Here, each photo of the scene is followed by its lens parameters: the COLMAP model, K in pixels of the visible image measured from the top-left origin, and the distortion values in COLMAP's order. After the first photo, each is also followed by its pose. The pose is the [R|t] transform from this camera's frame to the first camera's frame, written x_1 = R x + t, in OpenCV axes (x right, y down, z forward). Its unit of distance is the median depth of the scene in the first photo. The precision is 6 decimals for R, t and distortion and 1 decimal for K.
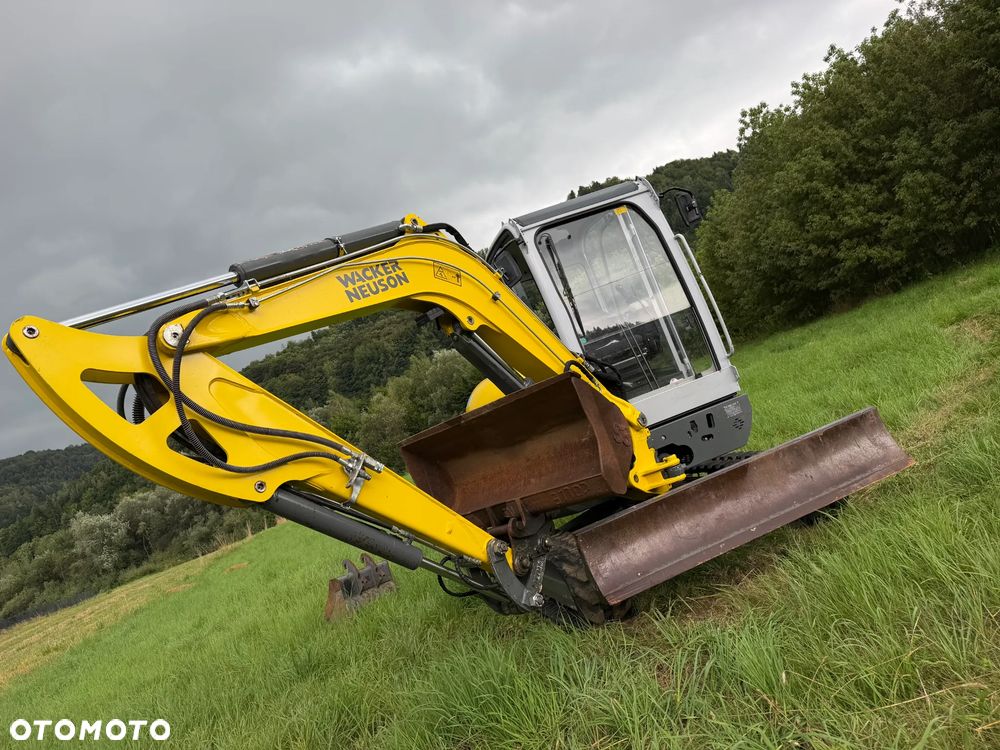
lens RADIAL K [[711.6, 0, 512.3], [0, 711.6, 386.3], [0, 0, 1]] dist [0.003903, -0.005750]
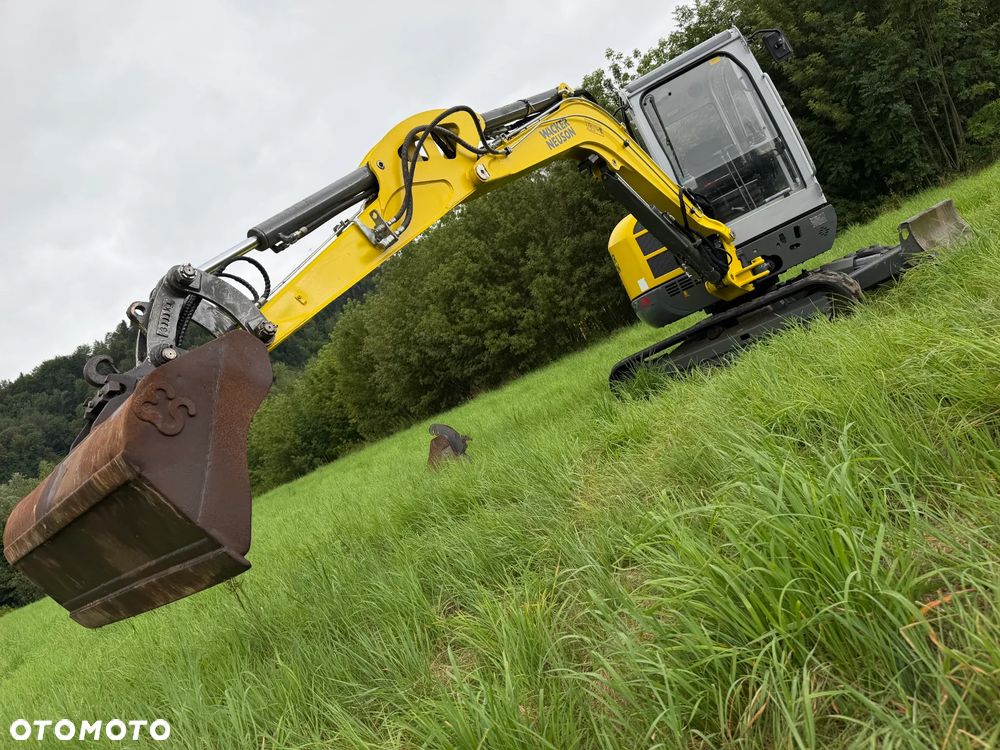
lens RADIAL K [[718.3, 0, 486.5], [0, 718.3, 380.5], [0, 0, 1]] dist [0.119369, -0.158044]
pose [[0.841891, 0.027410, 0.538951, -0.191902], [0.089564, 0.977761, -0.189634, 0.109109], [-0.532163, 0.207921, 0.820714, 0.034897]]
